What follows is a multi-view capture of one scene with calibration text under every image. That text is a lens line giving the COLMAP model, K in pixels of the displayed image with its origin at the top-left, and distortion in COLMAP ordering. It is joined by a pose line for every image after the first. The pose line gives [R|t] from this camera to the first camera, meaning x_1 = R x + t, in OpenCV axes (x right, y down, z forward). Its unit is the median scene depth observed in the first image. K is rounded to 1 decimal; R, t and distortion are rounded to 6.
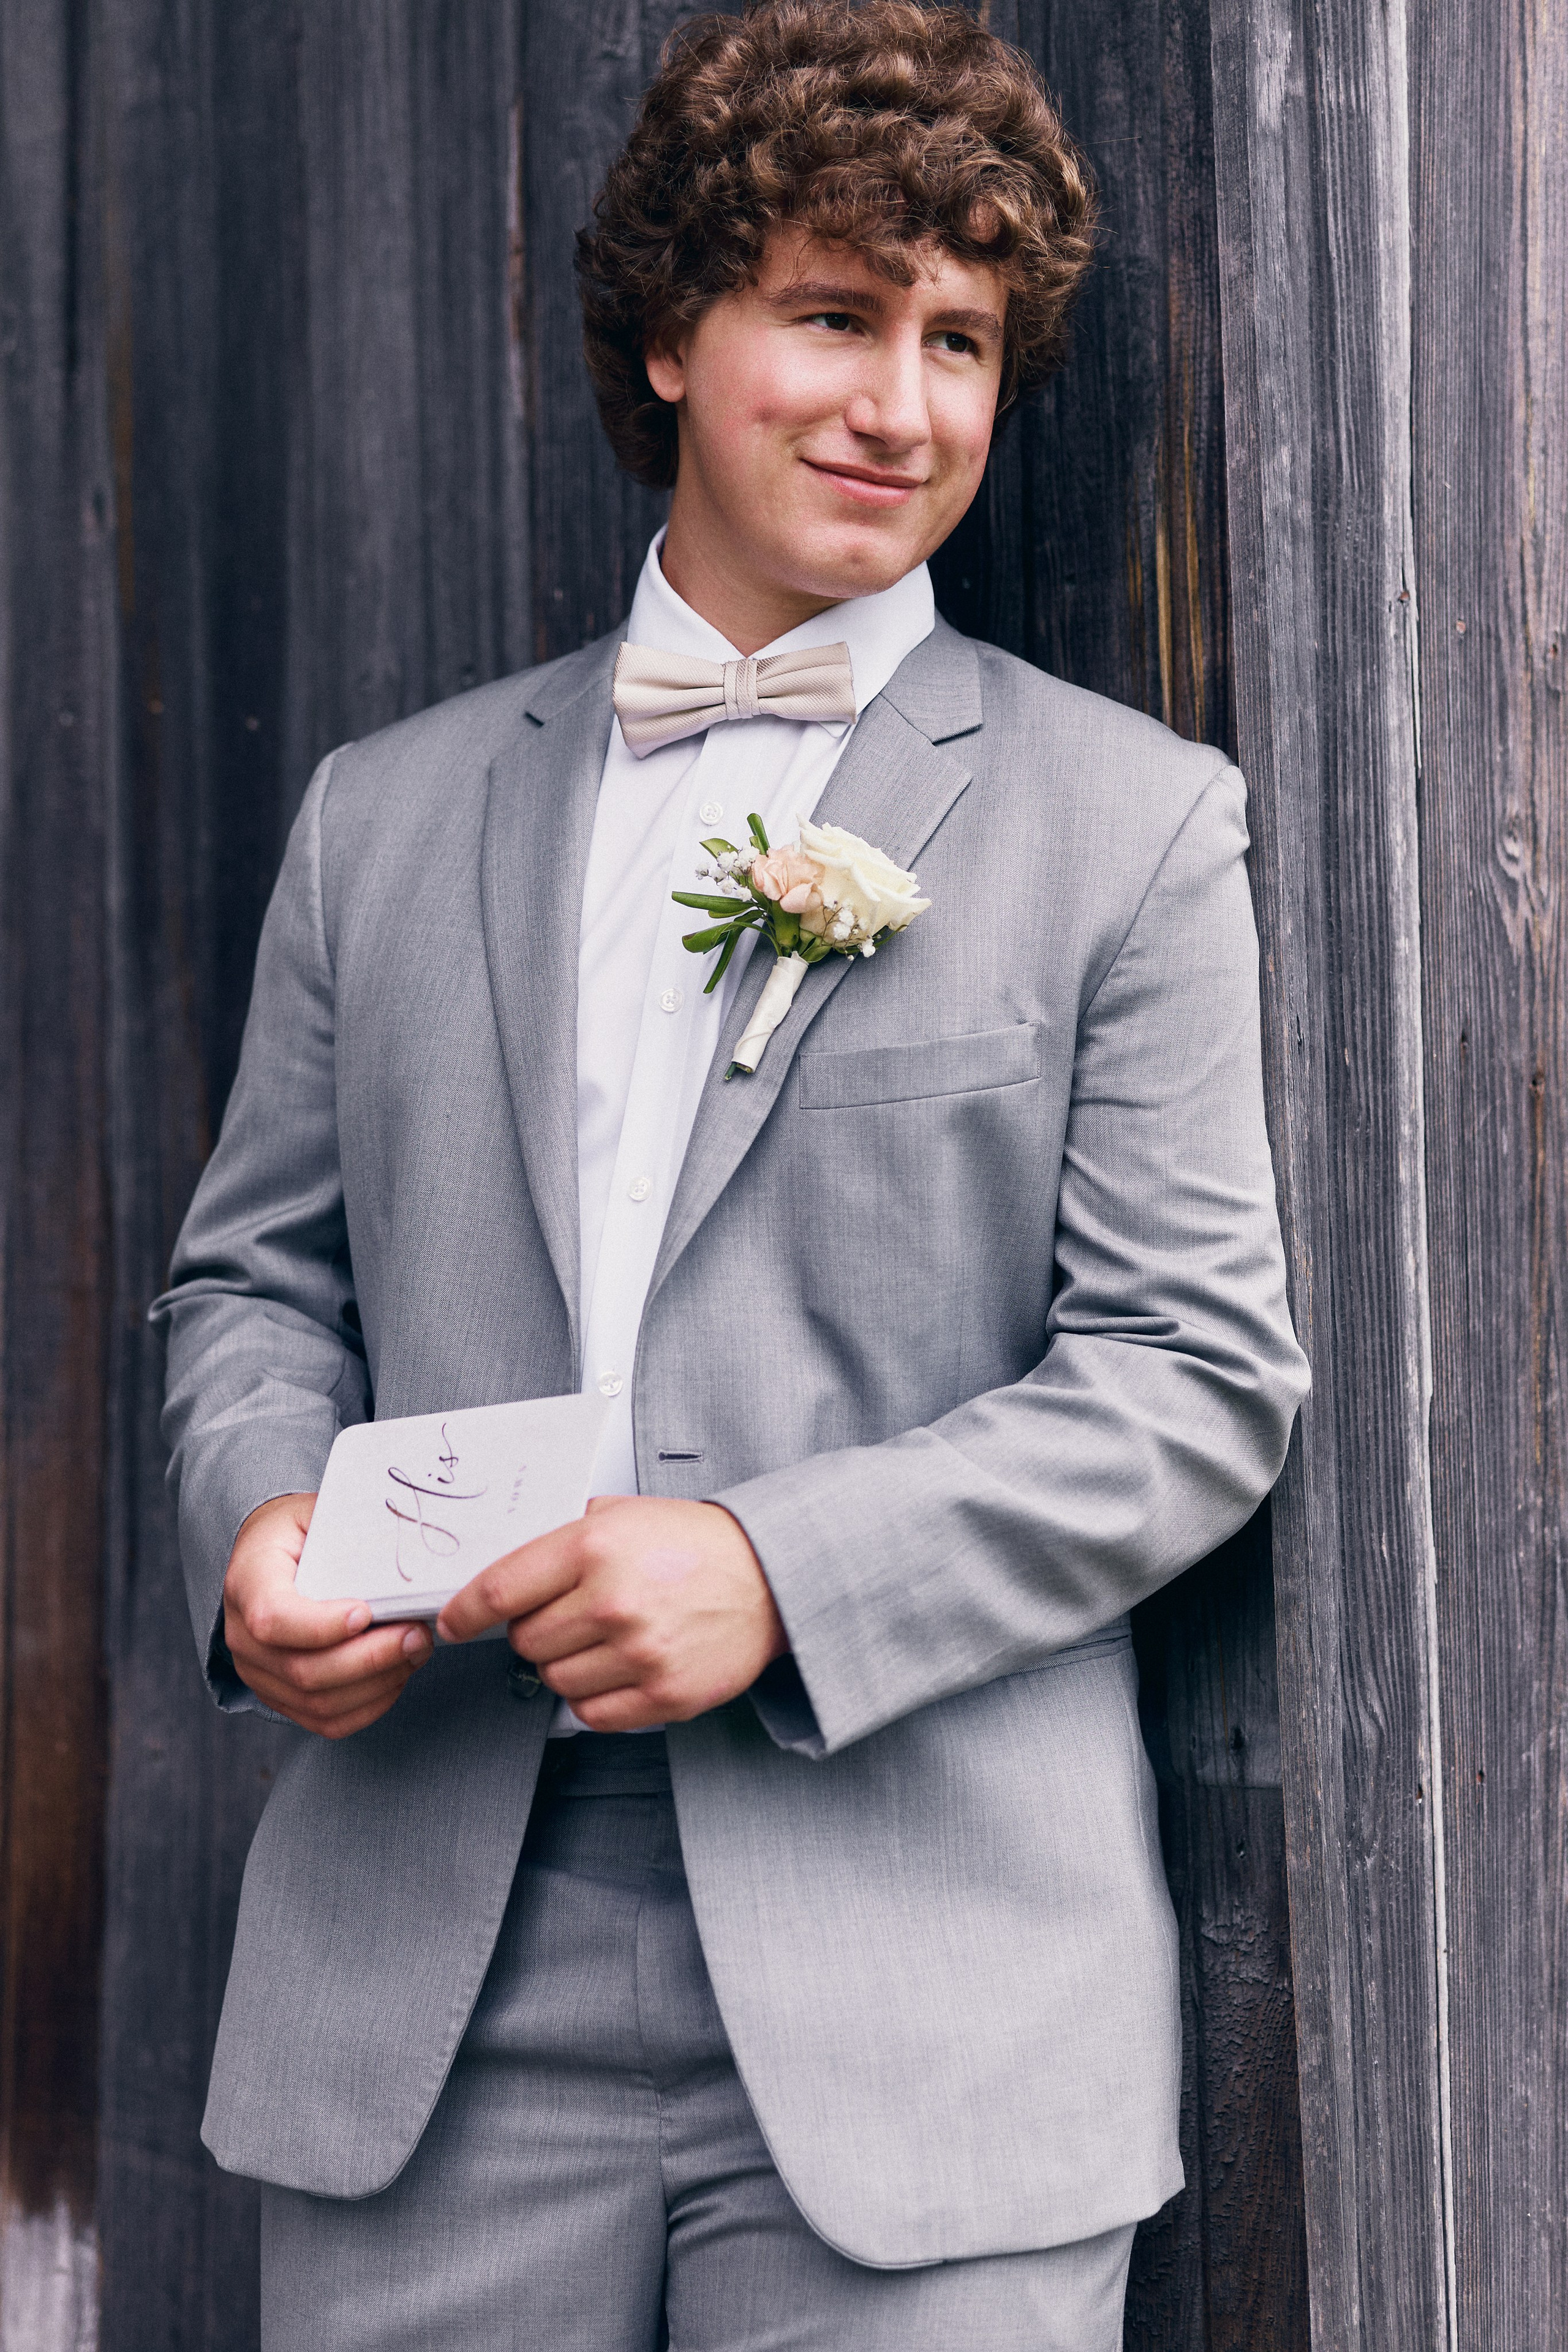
lens RADIAL K [[5613.9, 0, 784.0], [0, 5613.9, 1176.0], [0, 0, 1]] dist [0.640447, -3.491275]
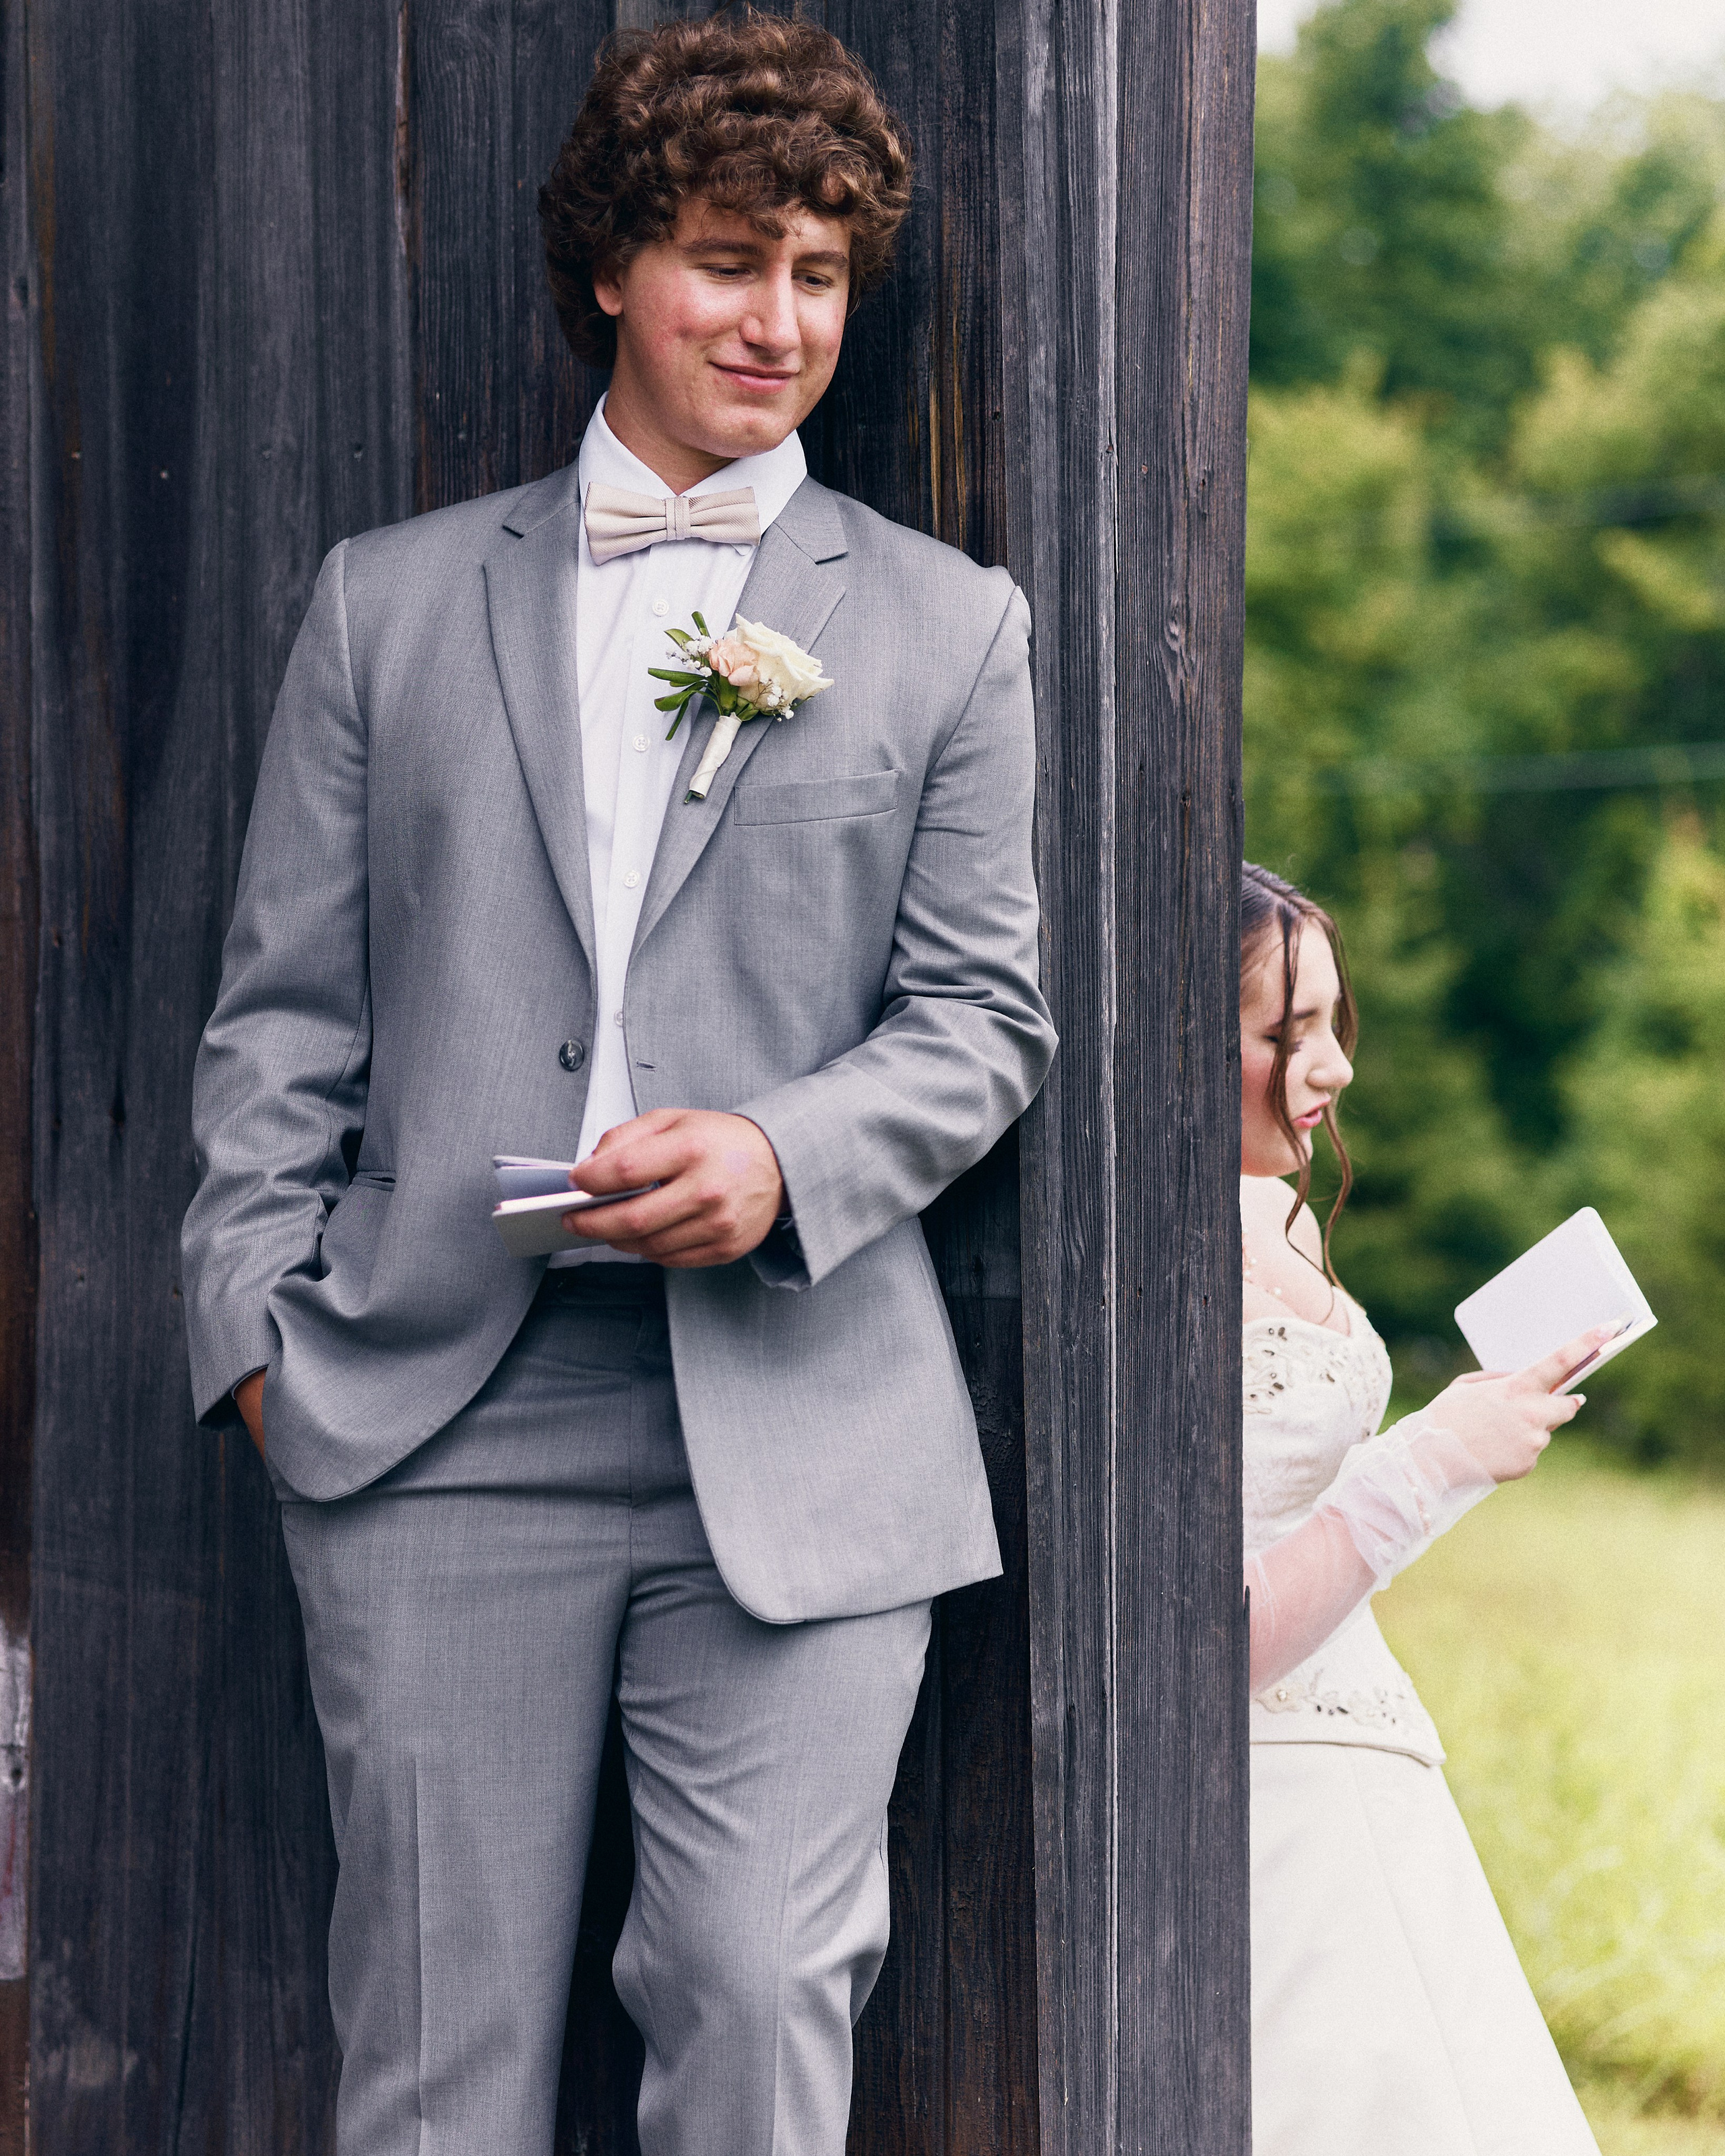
lens RADIAL K [[6257.4, 0, 863.9], [0, 6257.4, 1128.4], [0, 0, 1]] dist [0.640999, -1.009491]
pose [[0.987468, 0.012023, 0.157359, -0.189596], [-0.022329, 0.997707, 0.063895, -0.032921], [-0.156230, -0.066608, 0.985472, -0.519269]]
